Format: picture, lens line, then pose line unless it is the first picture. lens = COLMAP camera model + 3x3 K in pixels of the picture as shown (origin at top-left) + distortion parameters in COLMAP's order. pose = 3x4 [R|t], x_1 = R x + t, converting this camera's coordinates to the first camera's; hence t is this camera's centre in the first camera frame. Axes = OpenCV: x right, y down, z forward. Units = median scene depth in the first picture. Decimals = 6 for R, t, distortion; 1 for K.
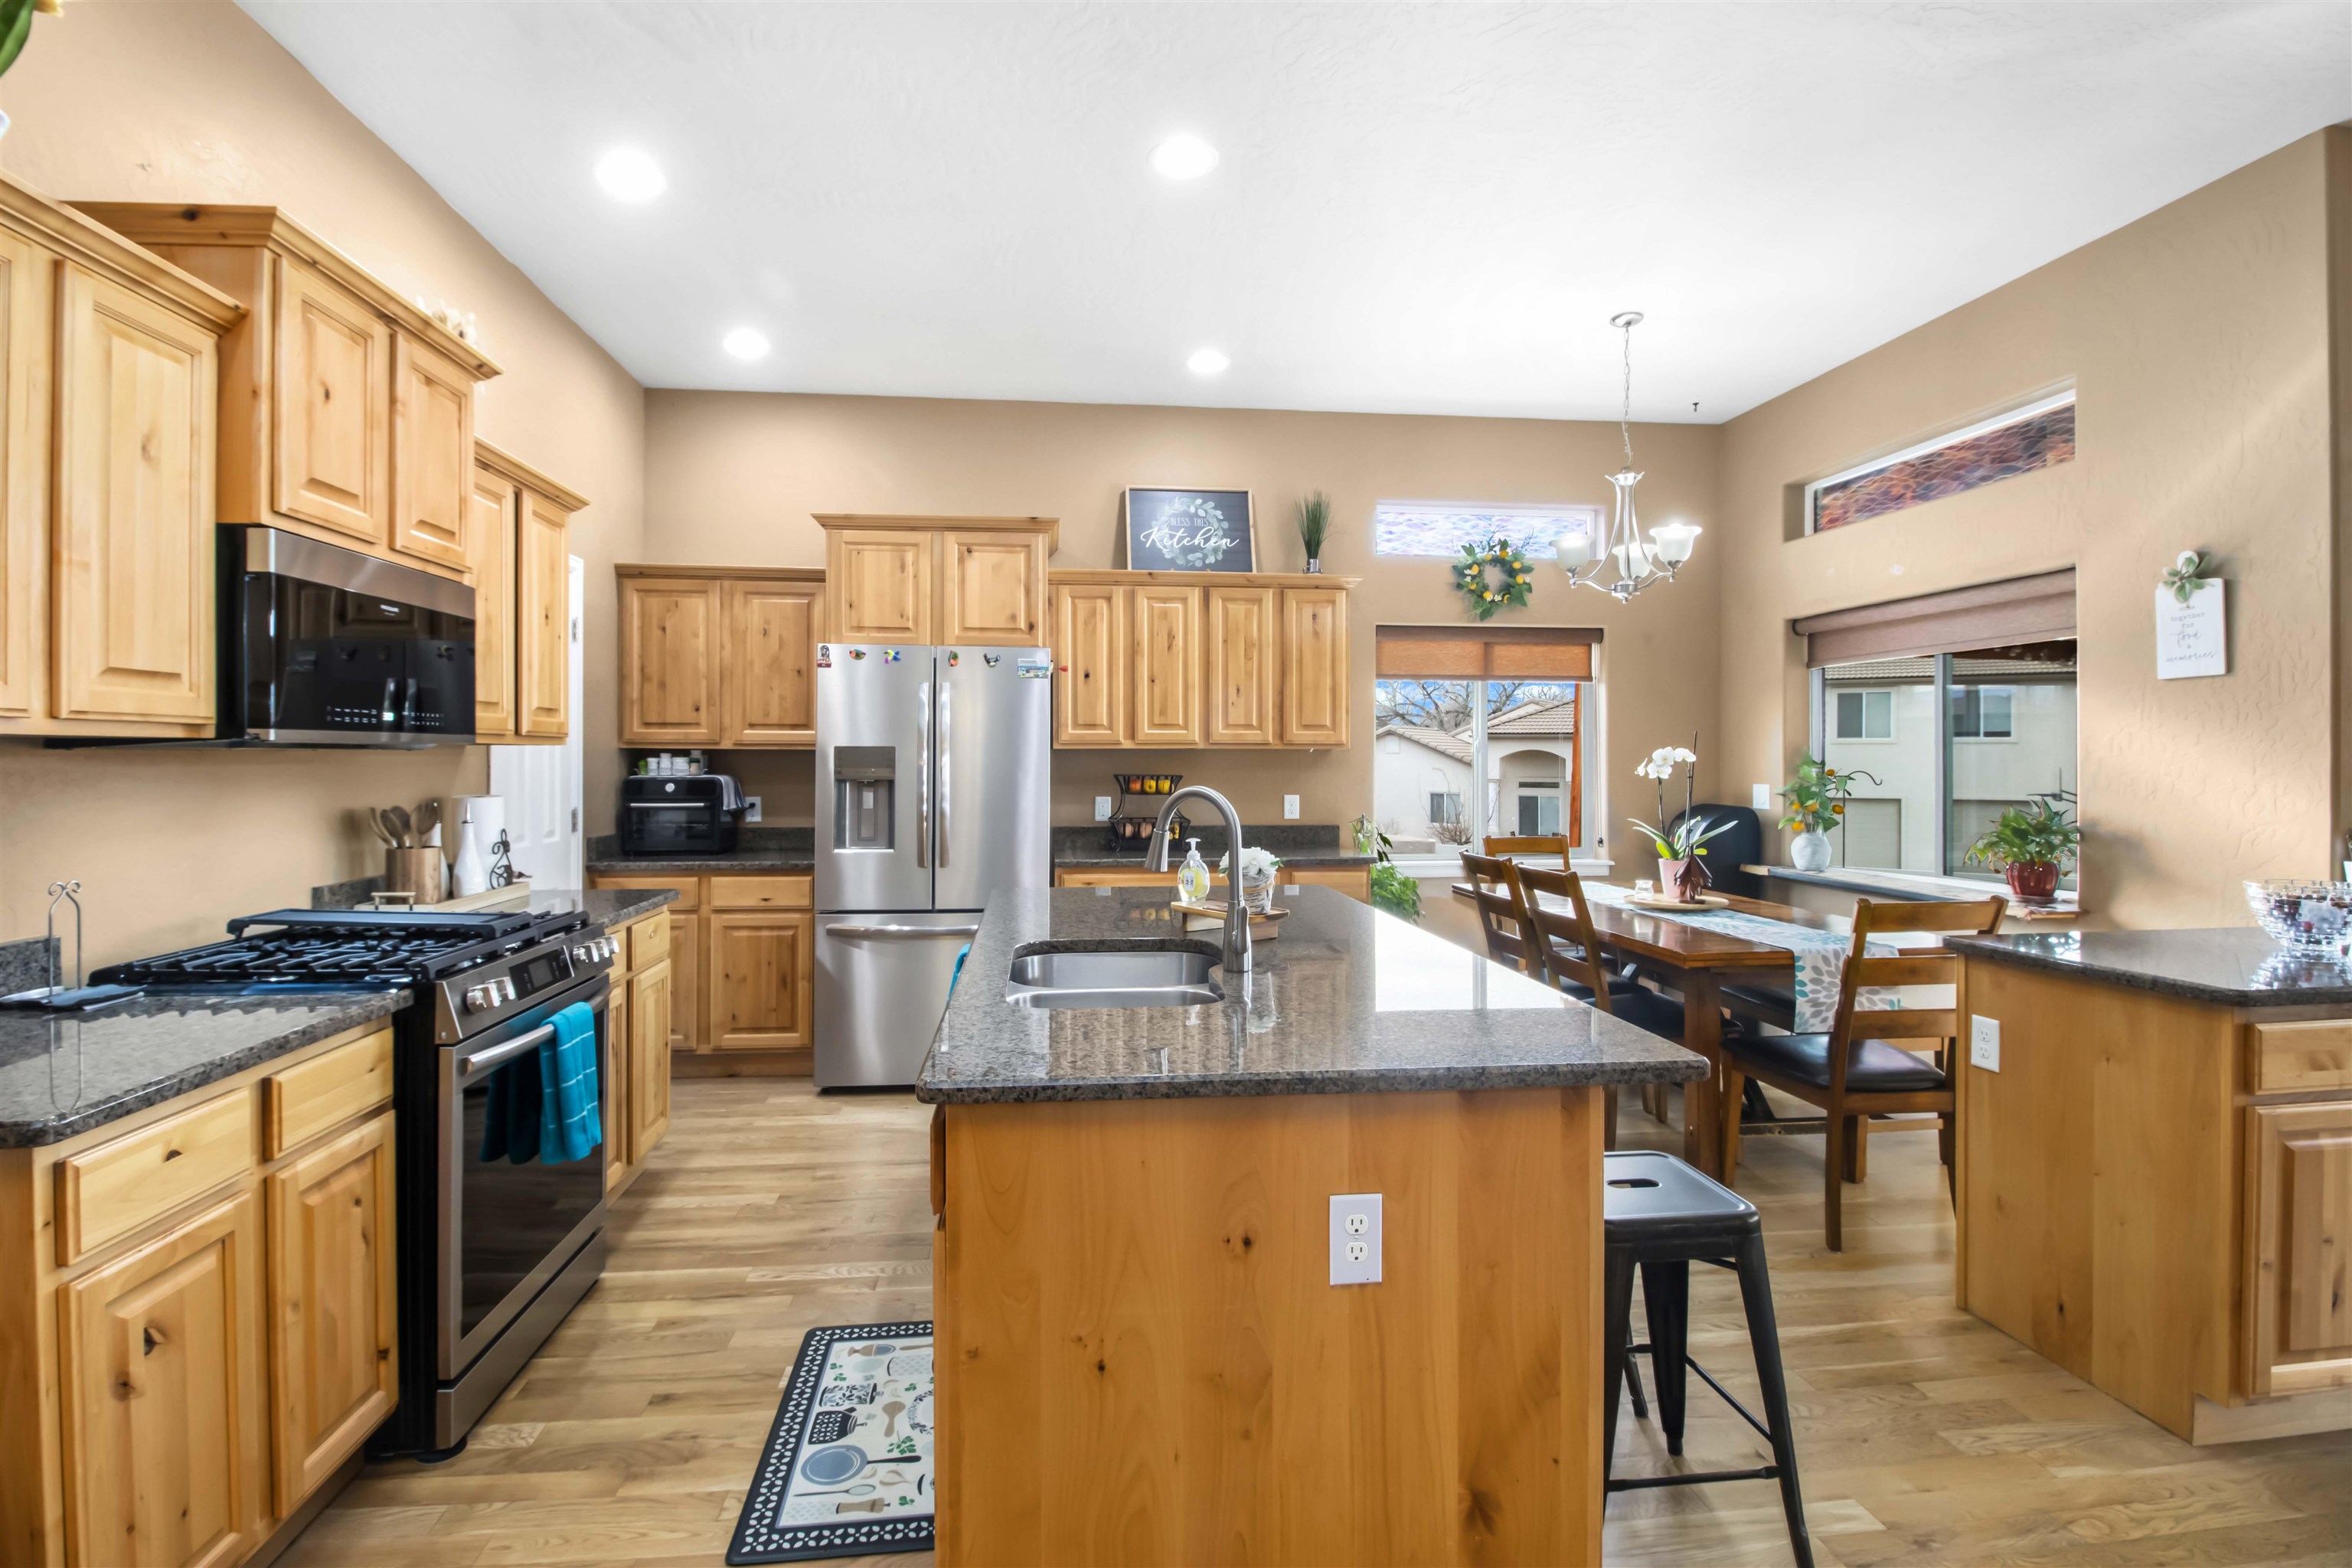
lens RADIAL K [[1075.5, 0, 1139.1], [0, 1075.5, 751.9], [0, 0, 1]] dist [-0.002548, -0.003058]
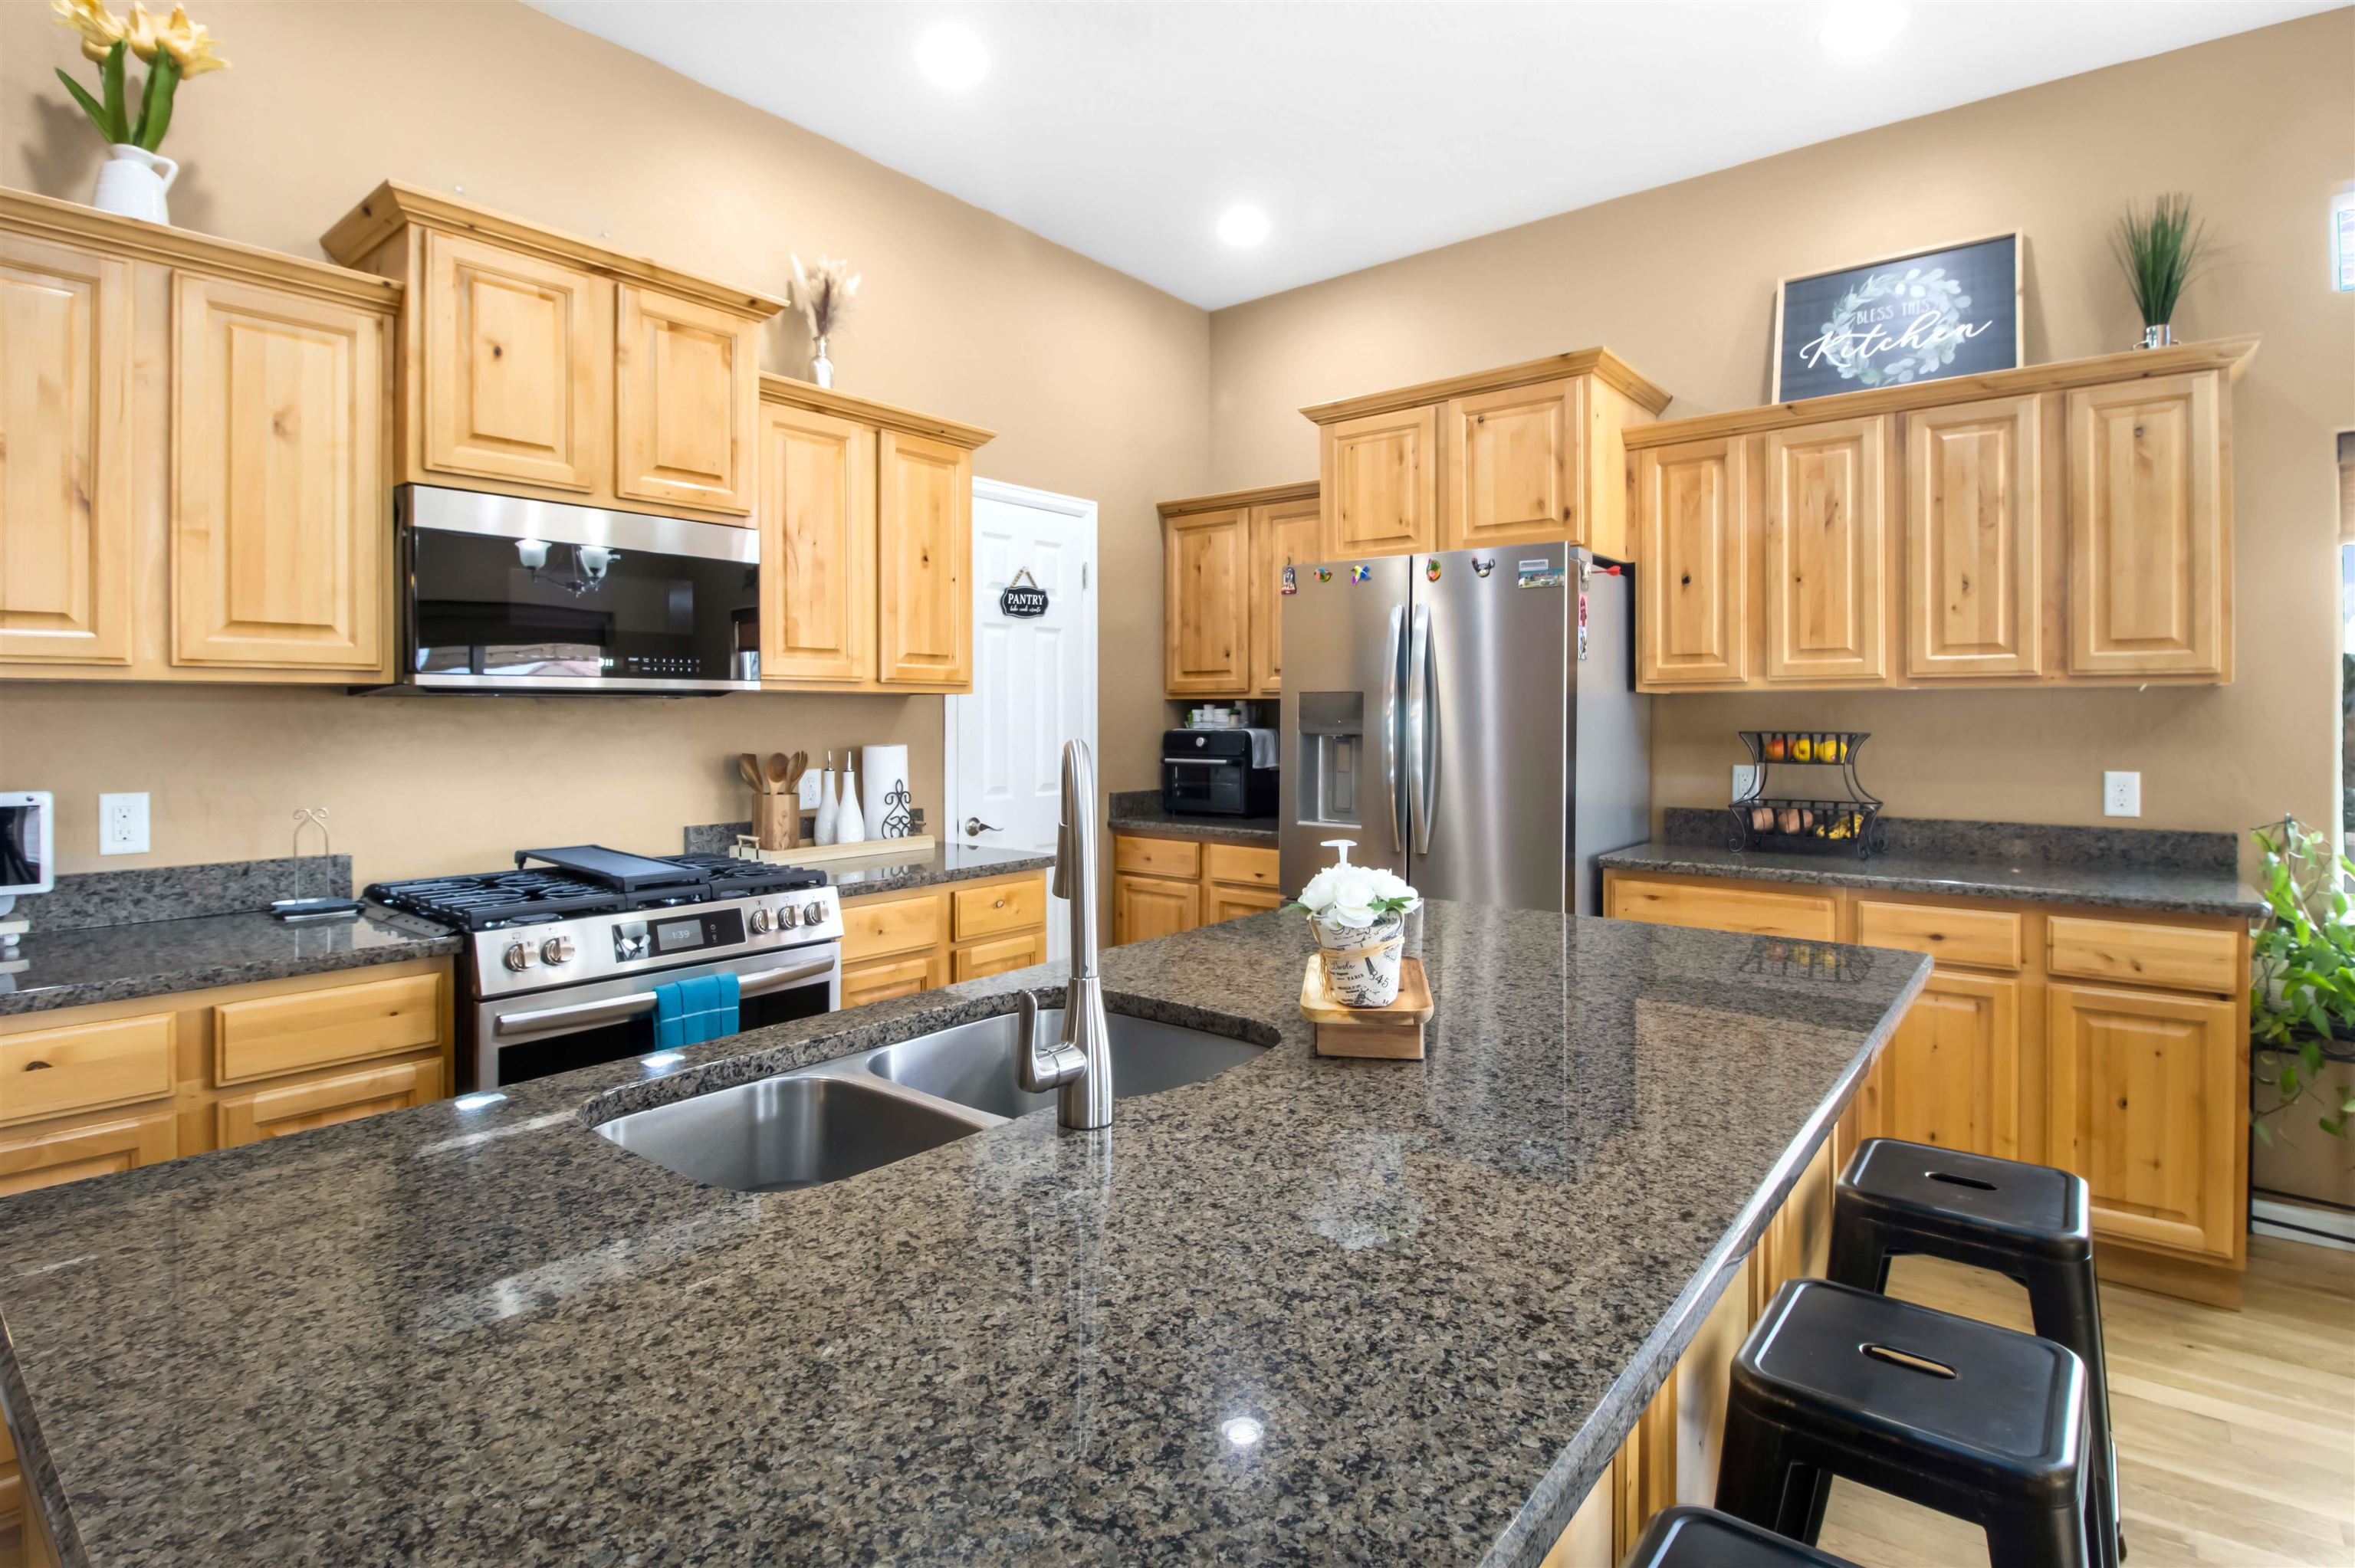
lens RADIAL K [[1125.9, 0, 1231.7], [0, 1125.9, 714.2], [0, 0, 1]] dist [-0.004833, -0.005884]
pose [[0.725590, -0.004977, -0.688110, 0.231384], [0.006109, 0.999981, -0.000792, 0.010168], [0.688101, -0.003629, 0.725606, 0.322501]]
